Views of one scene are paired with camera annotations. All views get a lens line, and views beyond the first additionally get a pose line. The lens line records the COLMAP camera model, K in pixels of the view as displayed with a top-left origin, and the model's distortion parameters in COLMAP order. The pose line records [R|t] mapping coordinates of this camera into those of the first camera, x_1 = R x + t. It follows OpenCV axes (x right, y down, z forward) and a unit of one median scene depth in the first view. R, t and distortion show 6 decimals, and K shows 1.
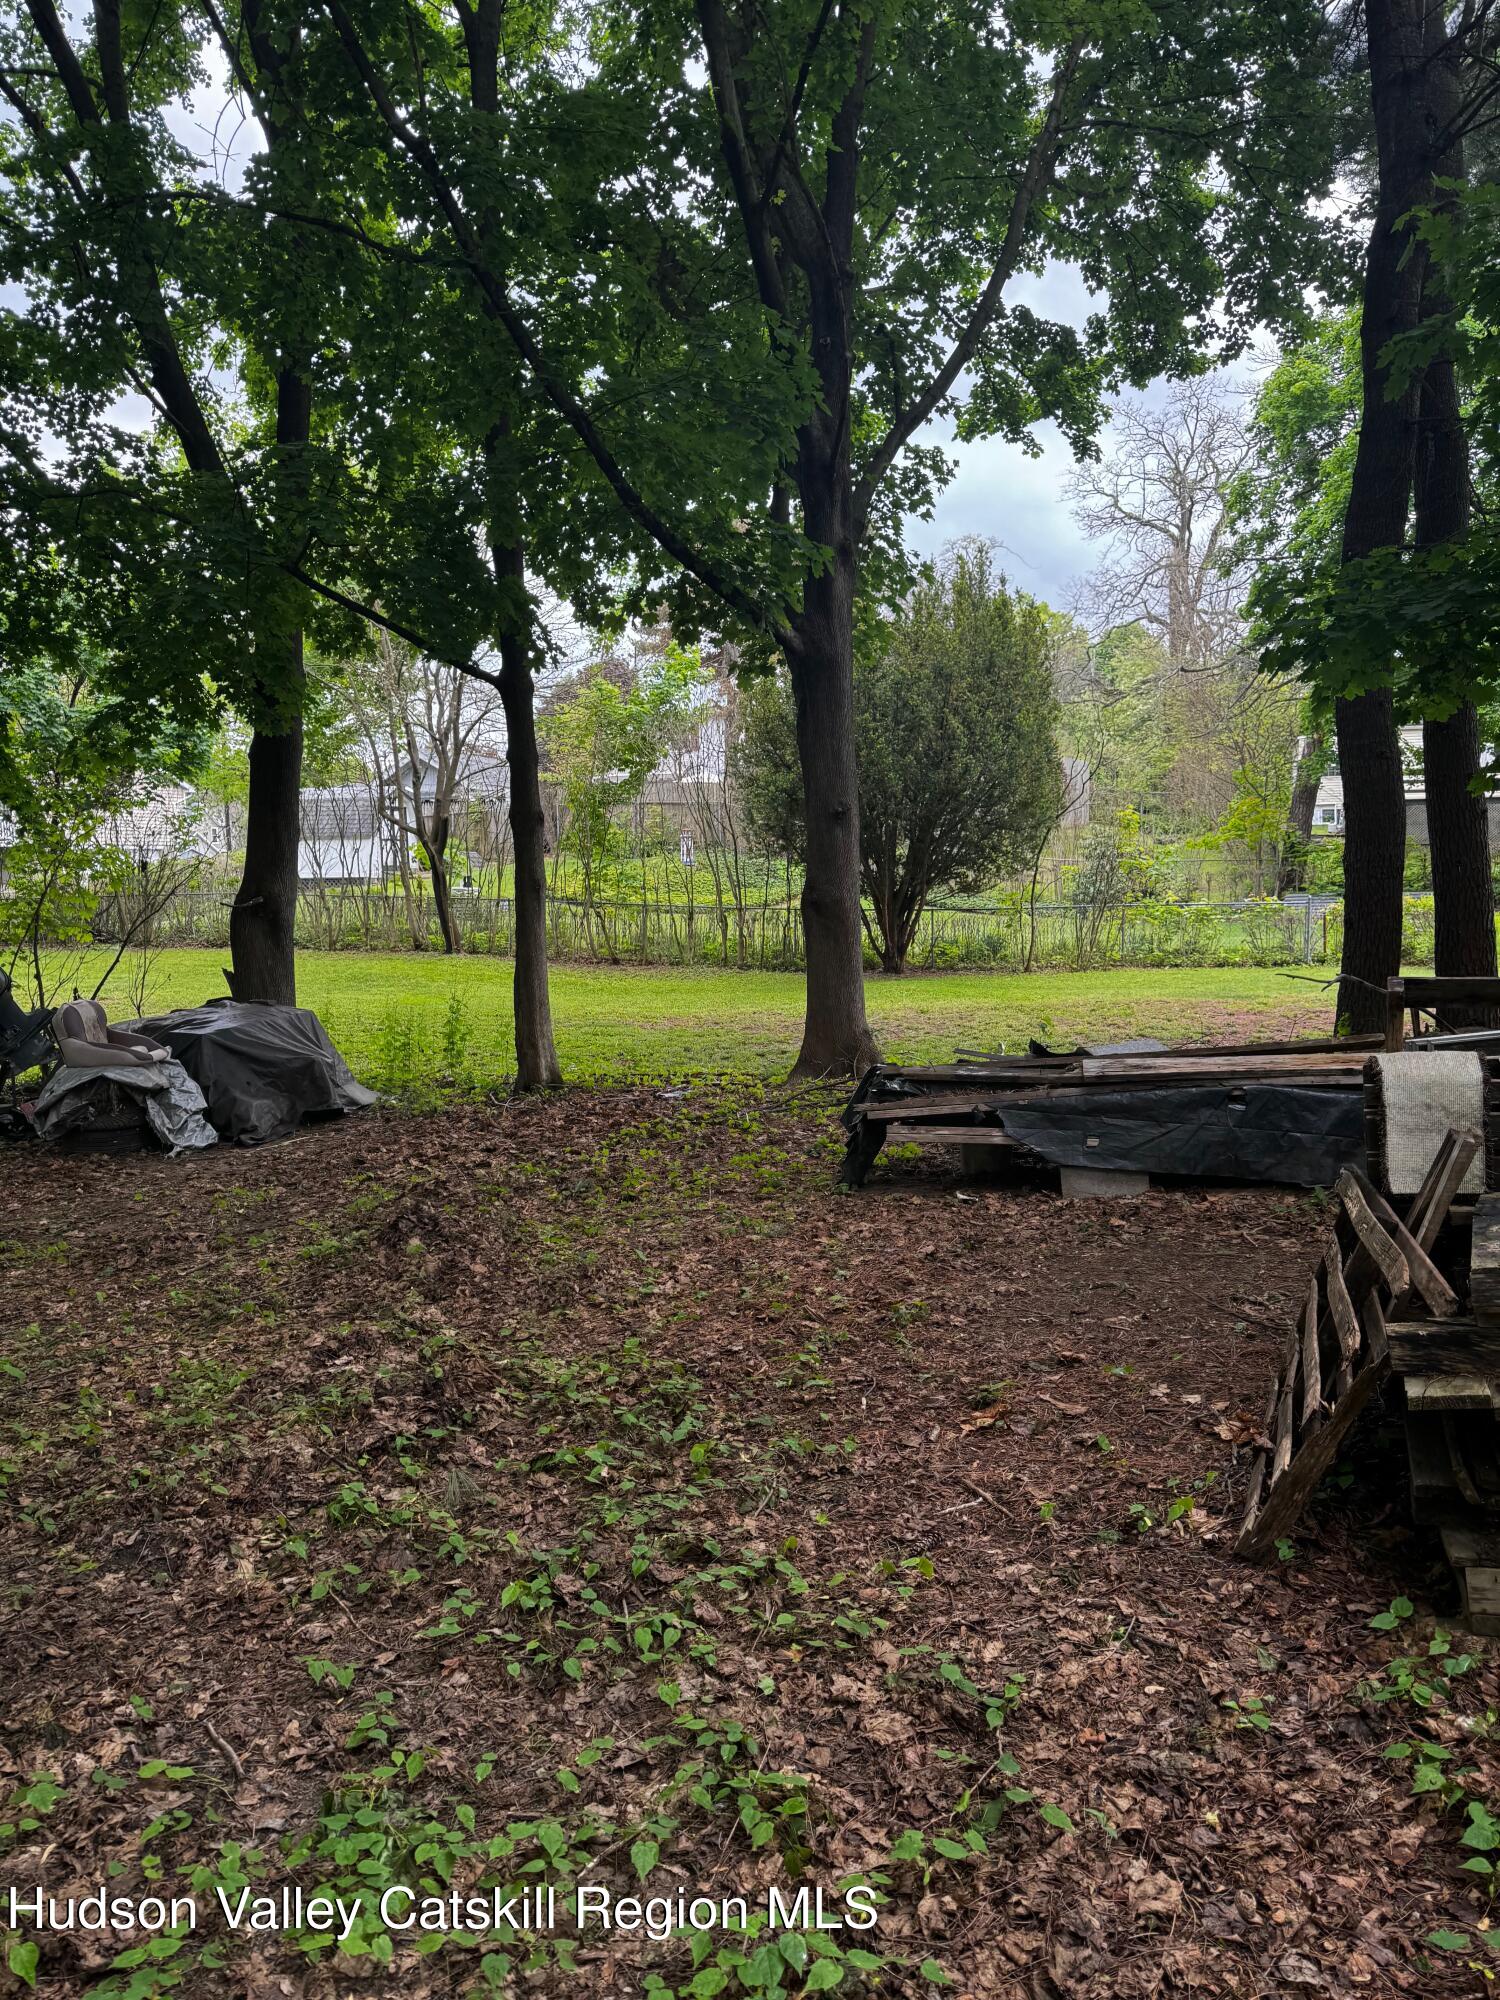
lens RADIAL K [[1358.6, 0, 473.2], [0, 1358.6, 1062.9], [0, 0, 1]] dist [0.141096, -0.092019]
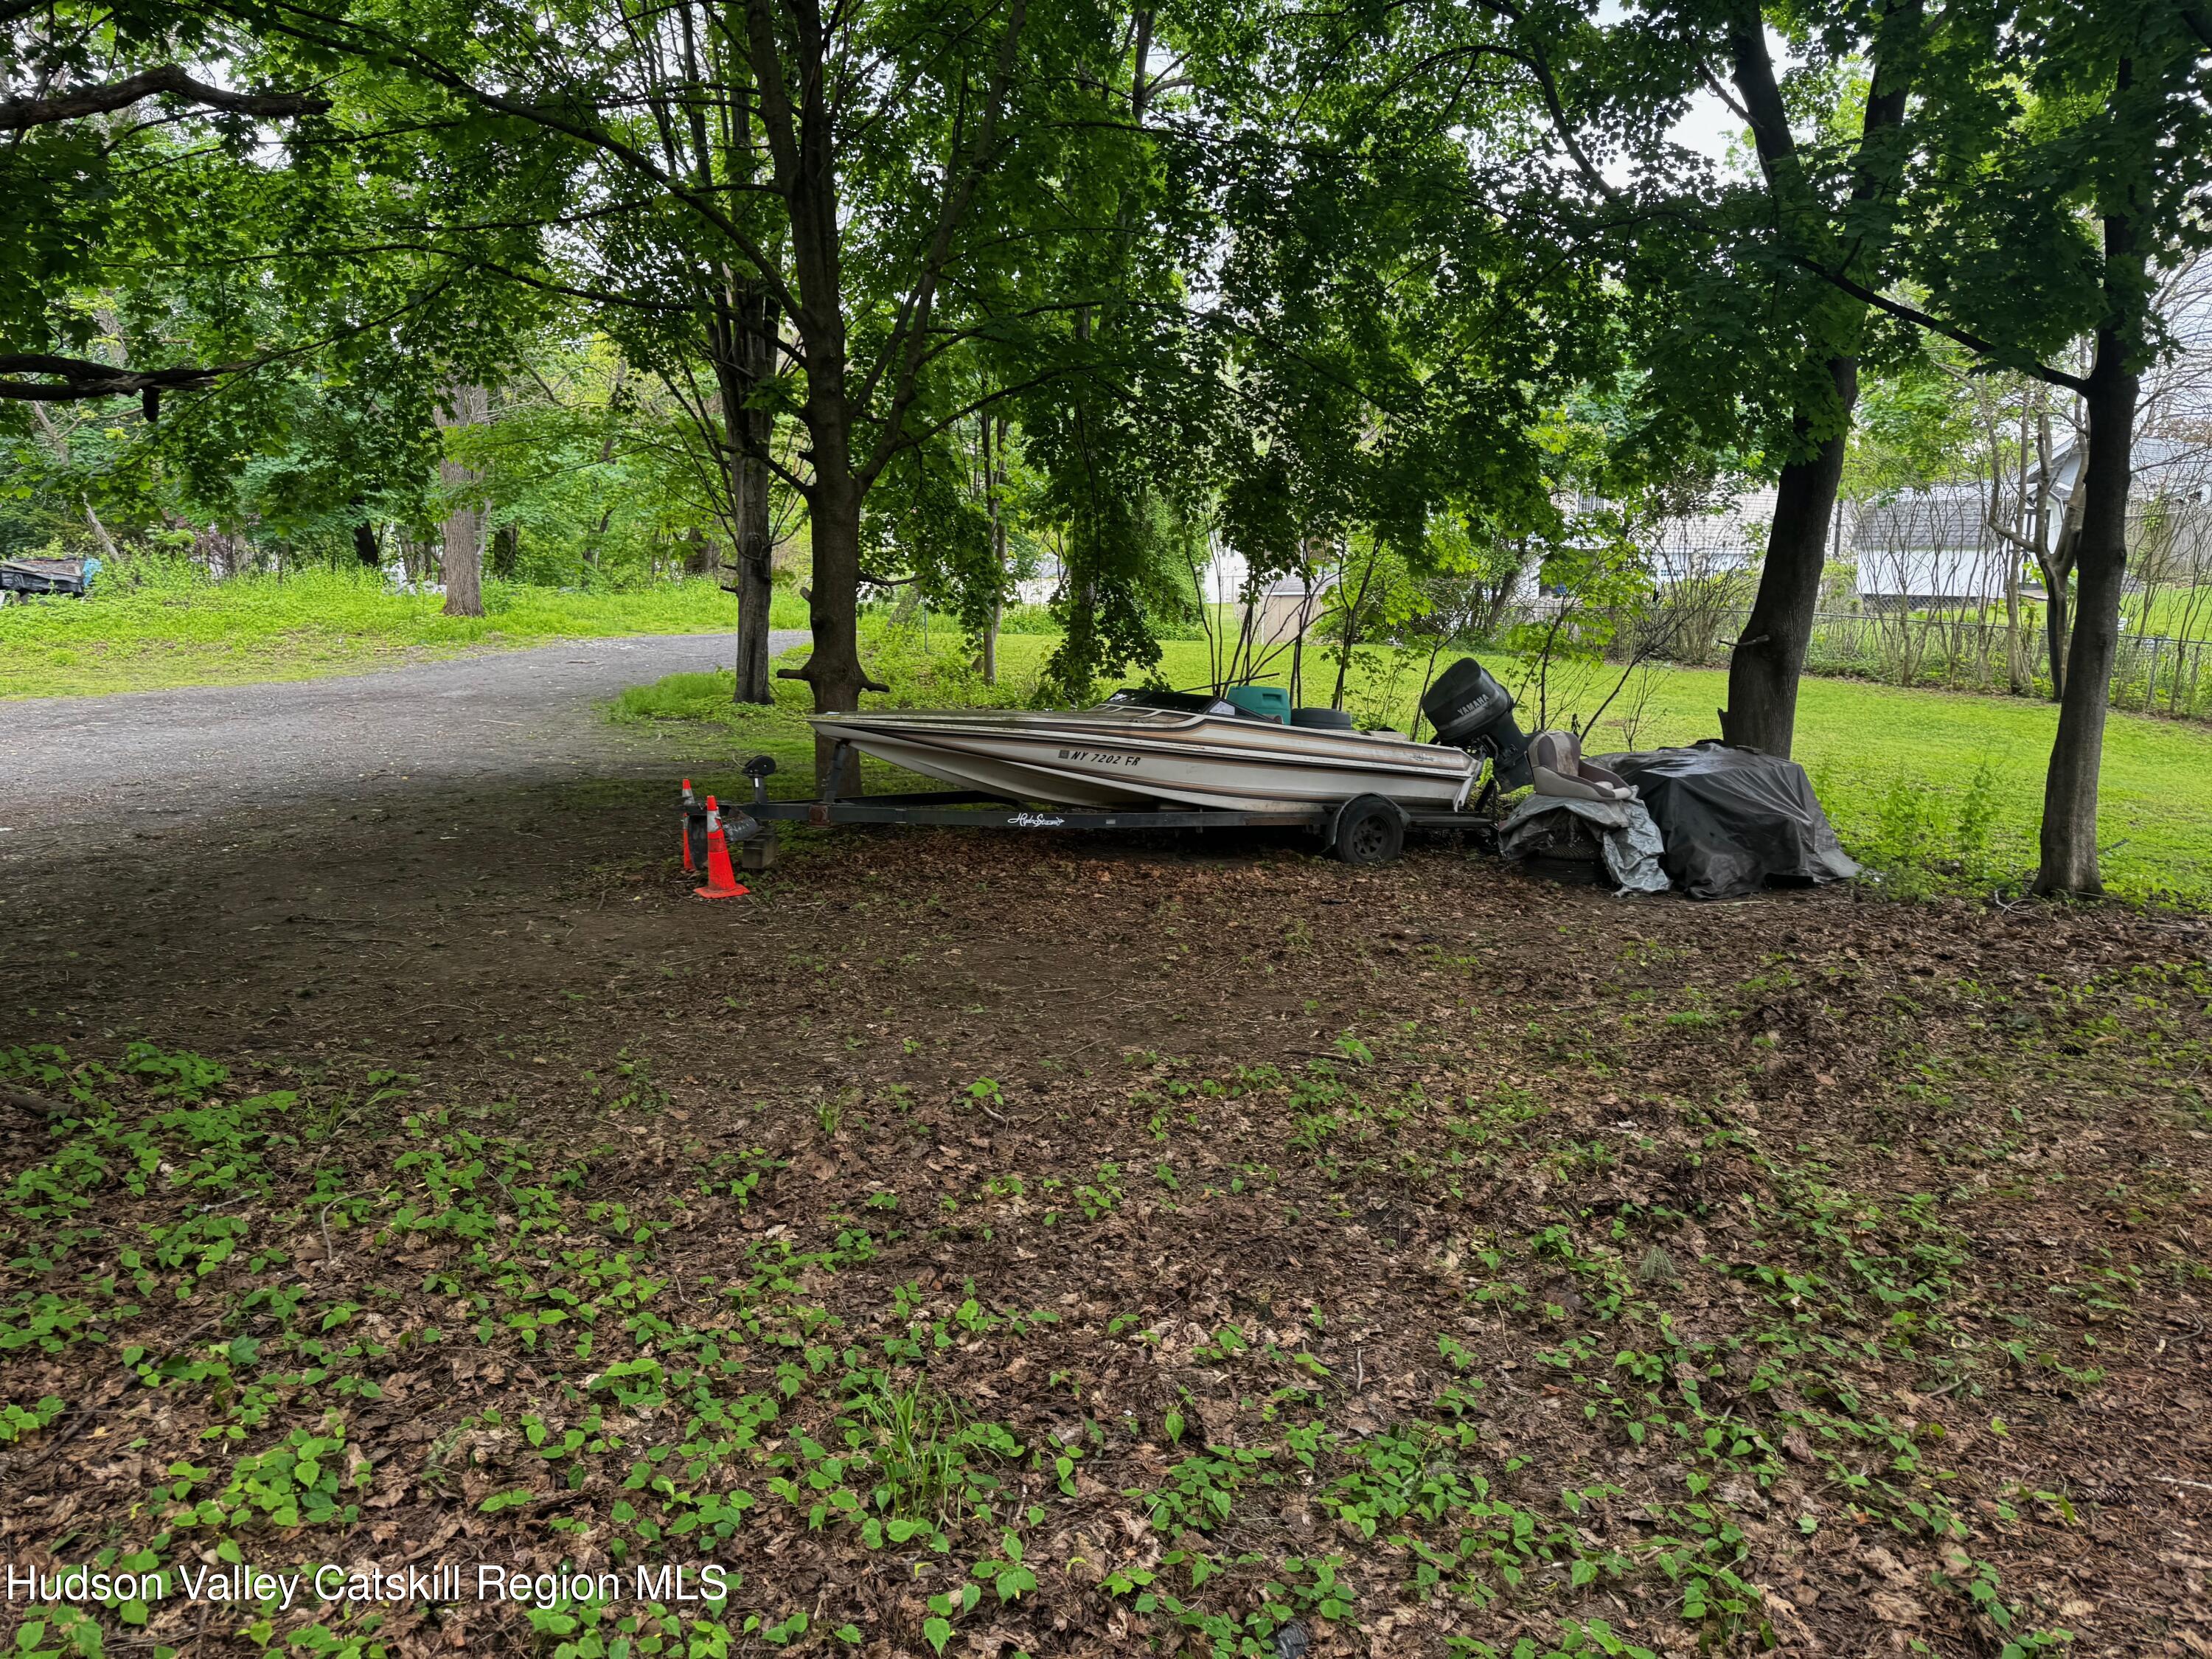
lens RADIAL K [[1532.8, 0, 1106.2], [0, 1532.8, 819.0], [0, 0, 1]] dist [0.384382, -0.104722]
pose [[0.746459, 0.132441, -0.652118, 0.263051], [-0.093777, 0.991150, 0.093953, -0.064301], [0.658790, -0.008979, 0.752273, -0.130772]]
